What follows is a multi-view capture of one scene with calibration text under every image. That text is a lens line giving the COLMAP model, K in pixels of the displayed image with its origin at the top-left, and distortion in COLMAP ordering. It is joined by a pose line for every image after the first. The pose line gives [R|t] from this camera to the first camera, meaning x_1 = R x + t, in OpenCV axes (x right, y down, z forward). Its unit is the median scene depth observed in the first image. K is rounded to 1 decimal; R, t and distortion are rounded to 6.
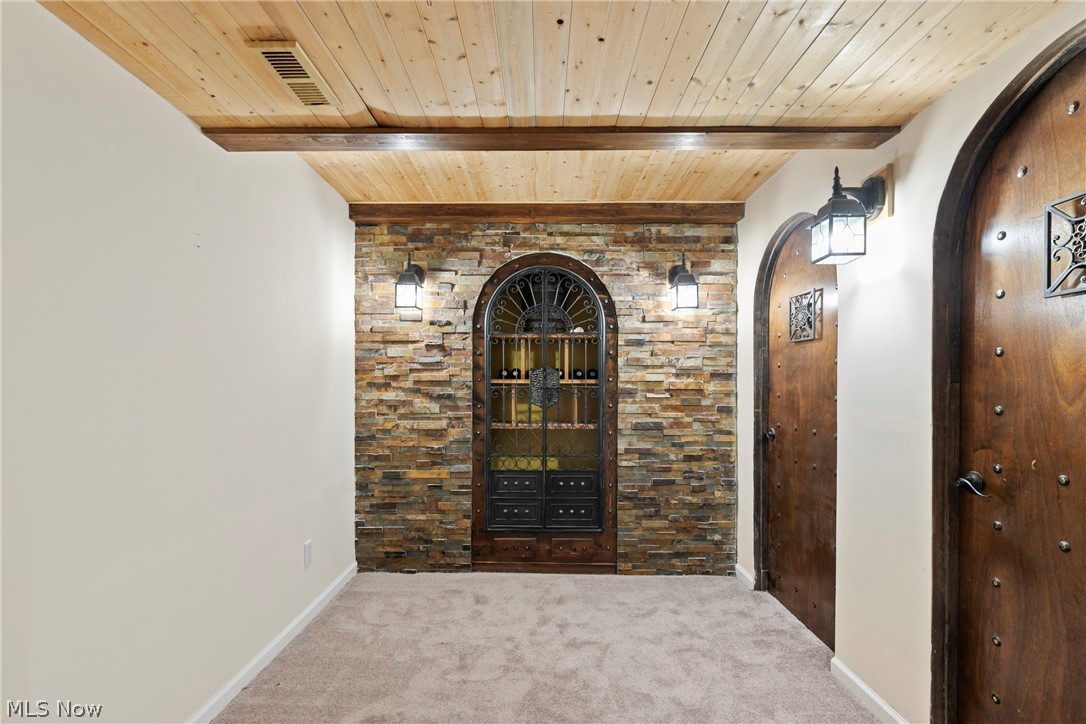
lens RADIAL K [[491.8, 0, 543.2], [0, 491.8, 364.5], [0, 0, 1]] dist [0.004288, -0.001184]
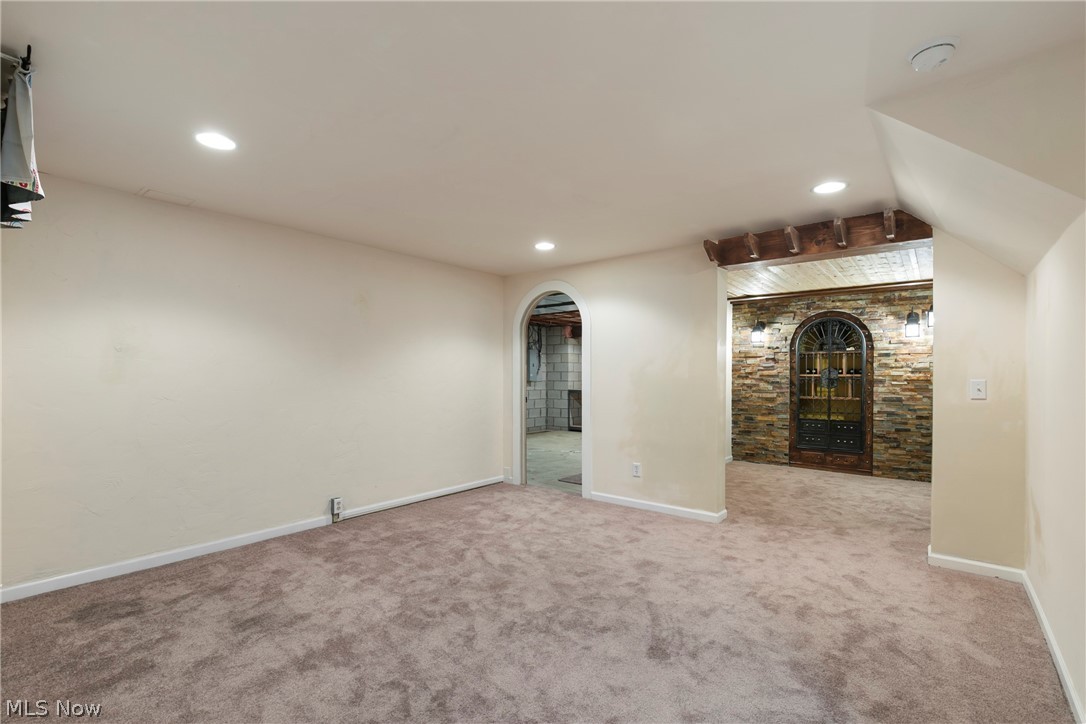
lens RADIAL K [[491.8, 0, 542.2], [0, 491.8, 382.7], [0, 0, 1]] dist [0.004288, -0.001184]
pose [[0.789624, 0.011191, -0.613489, 0.309586], [0.007210, 0.999595, 0.027515, 0.000913], [0.613549, -0.026149, 0.789224, -1.295192]]
